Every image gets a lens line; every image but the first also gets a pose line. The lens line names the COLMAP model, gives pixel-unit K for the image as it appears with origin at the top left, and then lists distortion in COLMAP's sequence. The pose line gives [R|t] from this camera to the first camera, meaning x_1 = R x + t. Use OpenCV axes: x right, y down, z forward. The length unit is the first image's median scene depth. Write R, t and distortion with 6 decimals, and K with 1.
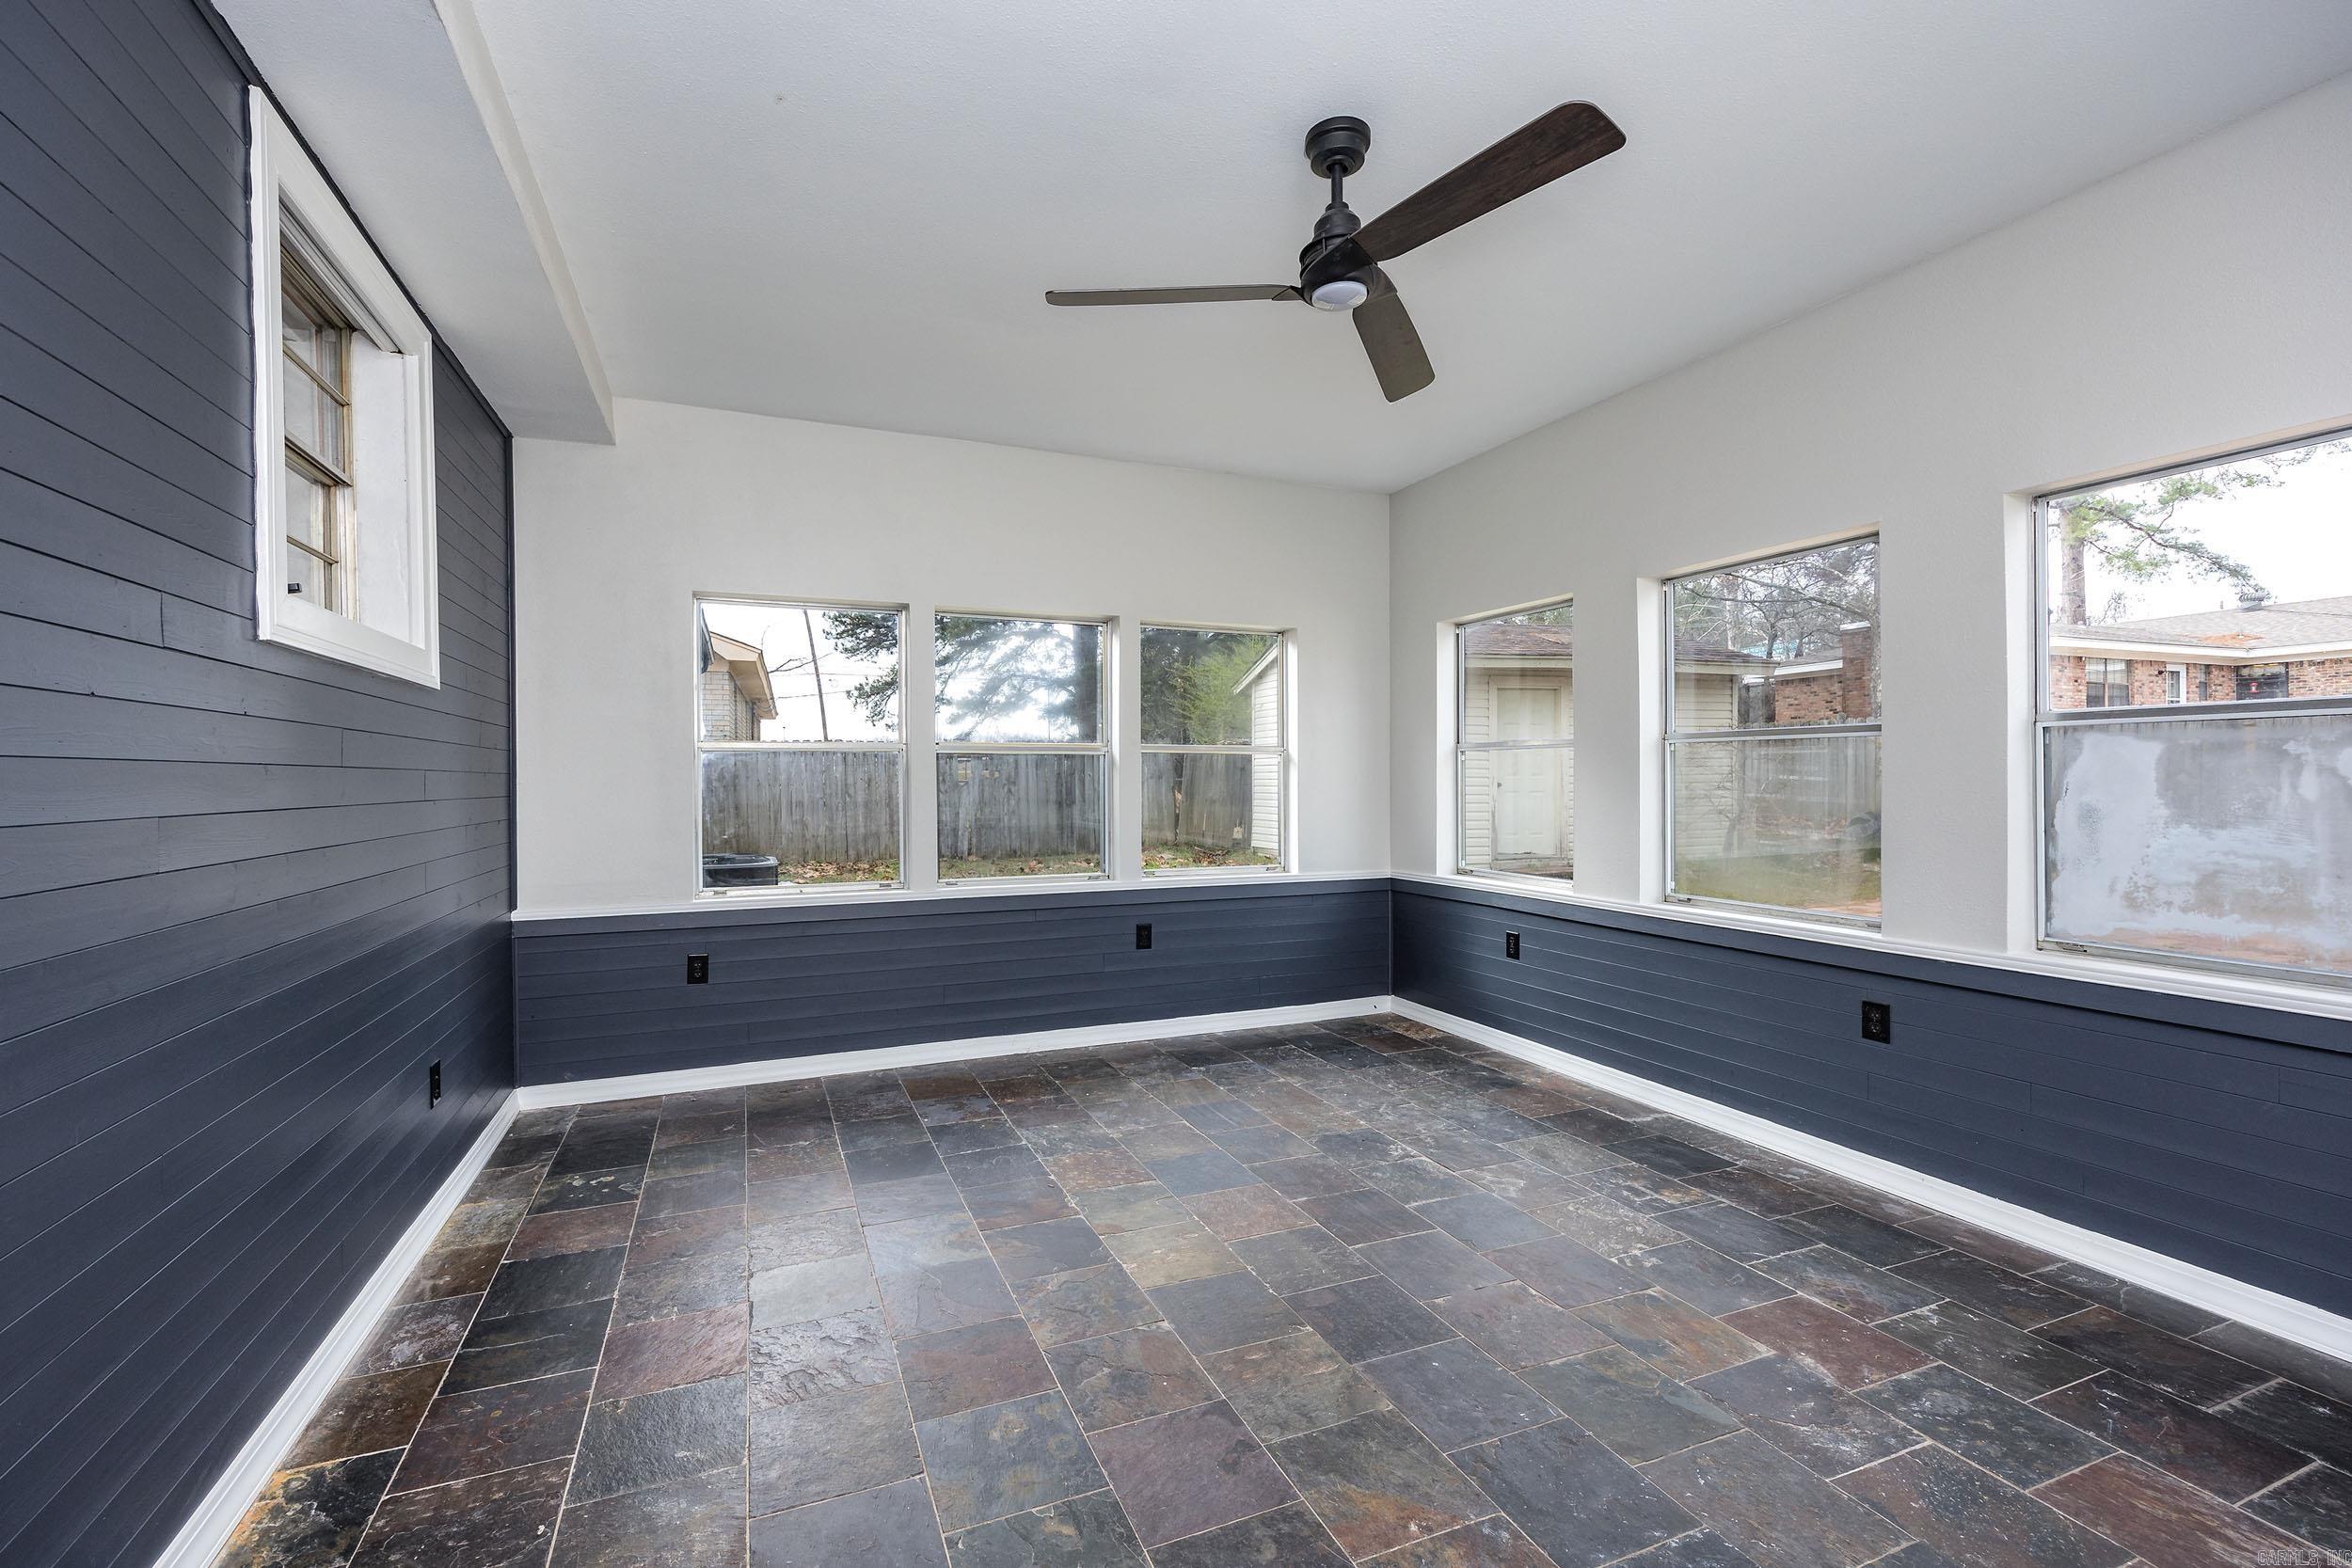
lens RADIAL K [[938.5, 0, 1103.3], [0, 938.5, 784.9], [0, 0, 1]] dist [-0.002336, -0.000075]
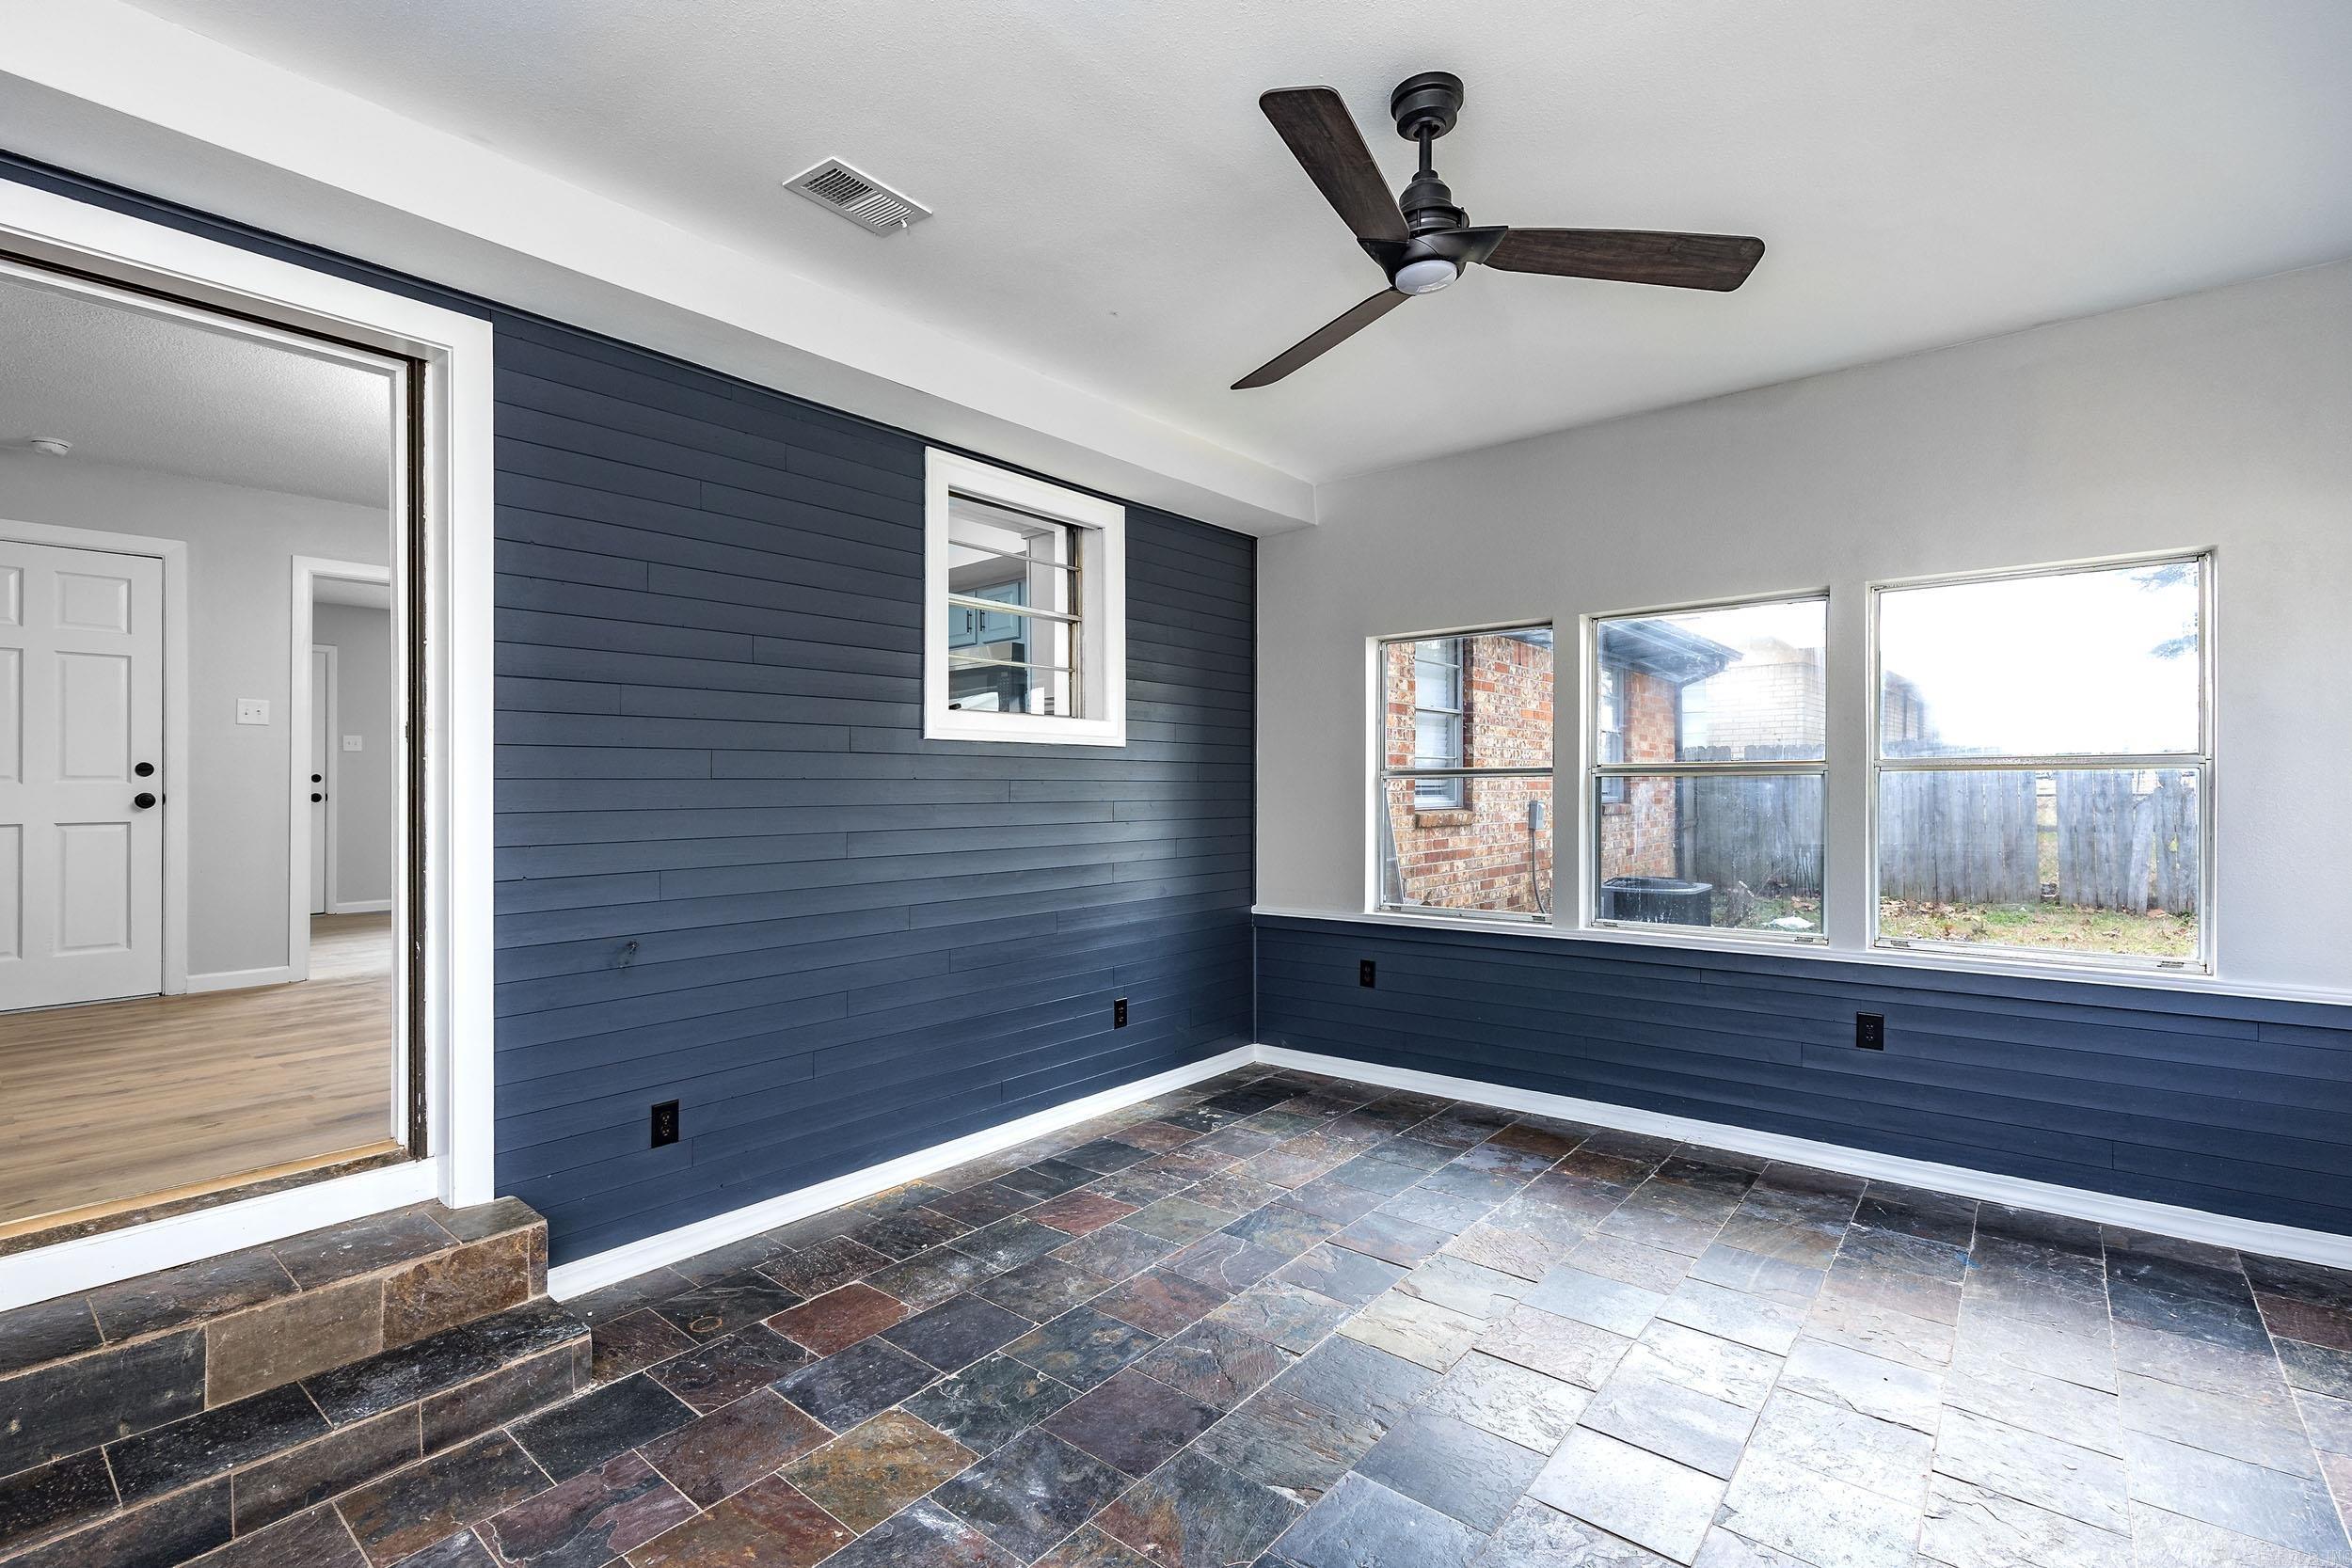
lens RADIAL K [[1059.0, 0, 1181.2], [0, 1059.0, 794.6], [0, 0, 1]] dist [0.001251, 0.000557]
pose [[0.498985, 0.003323, -0.866604, 0.612410], [-0.000177, 0.999993, 0.003733, -0.025845], [0.866611, -0.001710, 0.498982, 0.193744]]
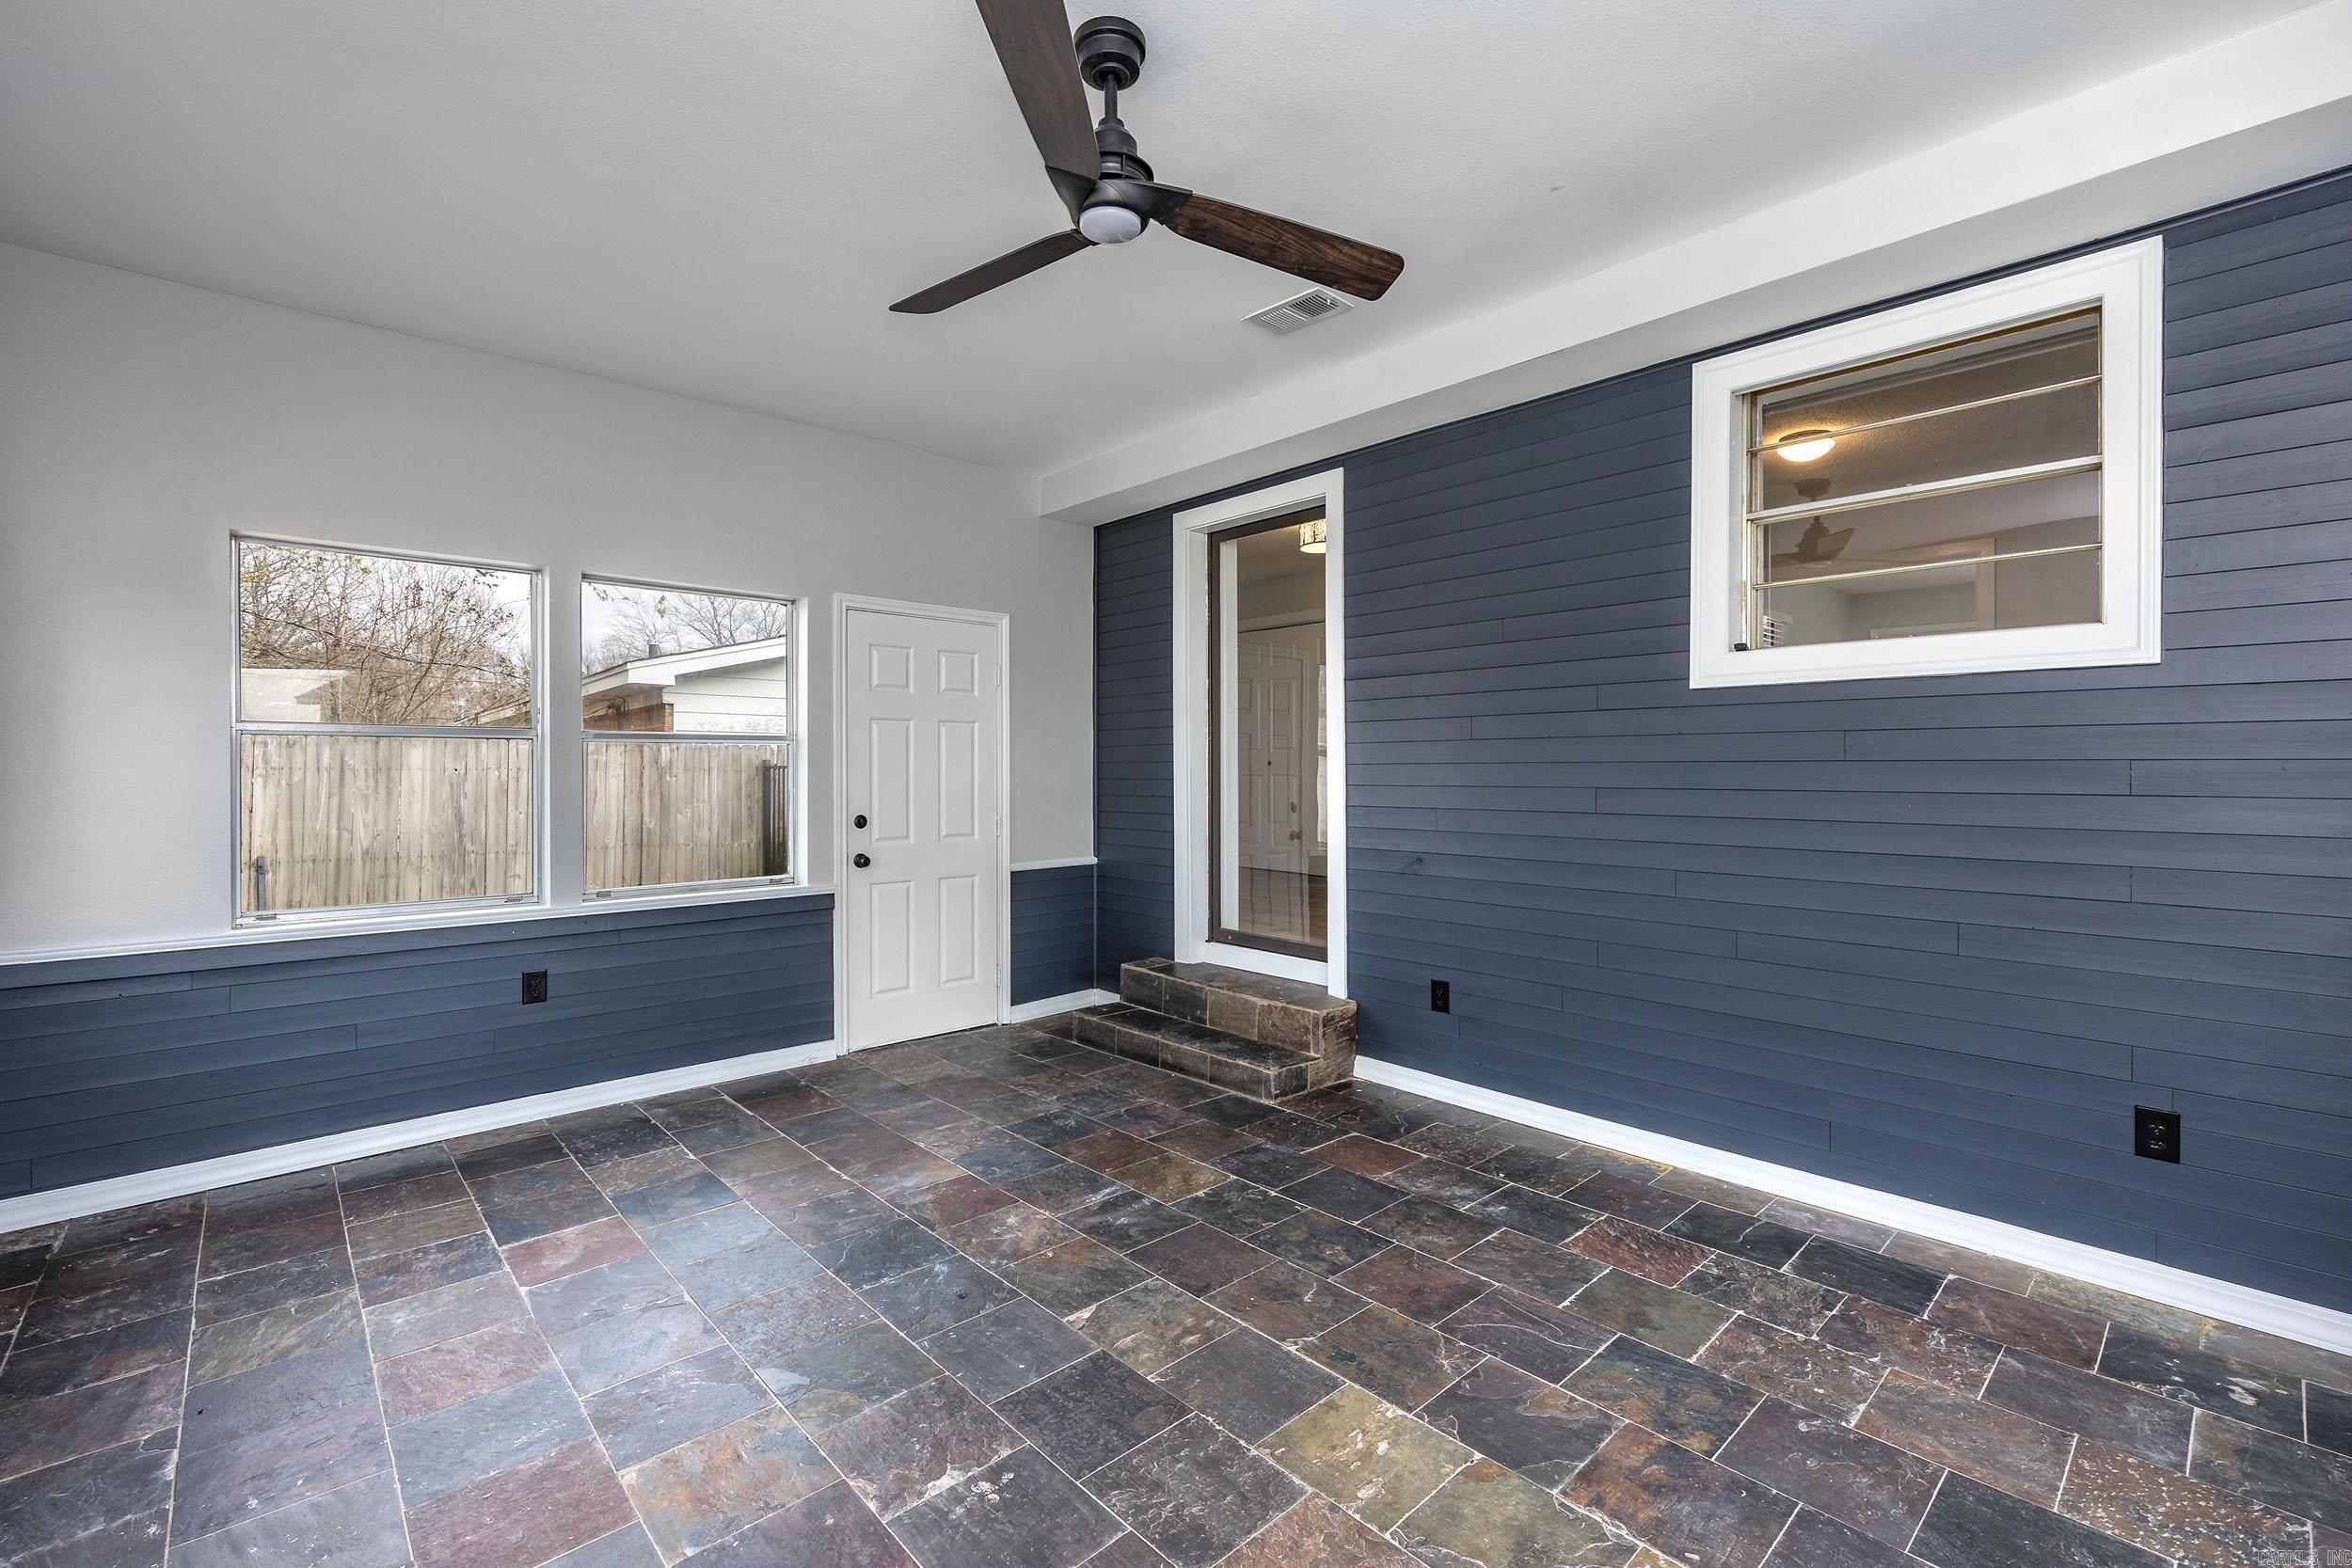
lens RADIAL K [[965.3, 0, 1154.2], [0, 965.3, 769.2], [0, 0, 1]] dist [-0.002516, -0.000161]
pose [[-0.923783, 0.004315, -0.382893, 0.347475], [0.001320, 0.999966, 0.008084, -0.012570], [0.382915, 0.006962, -0.923757, 1.129027]]
